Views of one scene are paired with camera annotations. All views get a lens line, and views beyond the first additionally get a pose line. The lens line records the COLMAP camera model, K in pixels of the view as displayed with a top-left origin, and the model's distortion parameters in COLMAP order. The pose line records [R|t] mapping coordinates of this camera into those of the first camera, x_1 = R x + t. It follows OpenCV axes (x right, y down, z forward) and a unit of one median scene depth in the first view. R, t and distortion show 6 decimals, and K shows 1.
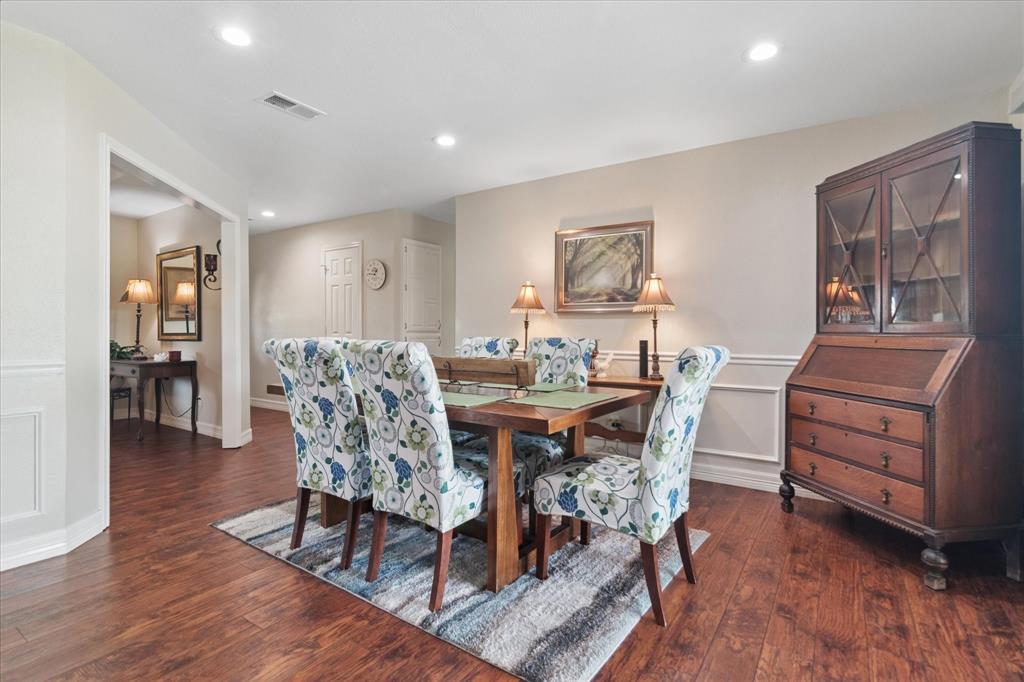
lens RADIAL K [[498.7, 0, 512.0], [0, 498.7, 338.1], [0, 0, 1]] dist [0.000833, -0.000251]
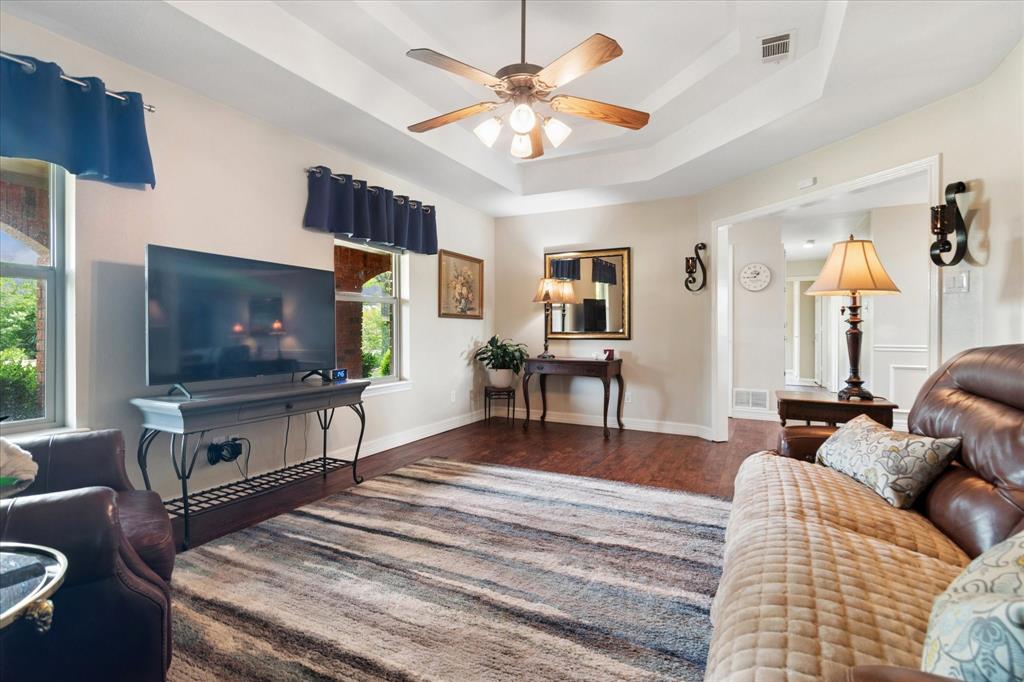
lens RADIAL K [[498.7, 0, 516.1], [0, 498.7, 335.8], [0, 0, 1]] dist [0.000833, -0.000251]
pose [[0.991355, -0.000172, 0.131209, -0.937413], [-0.000475, 0.999988, 0.004897, -0.007184], [-0.131208, -0.004917, 0.991343, 0.007118]]
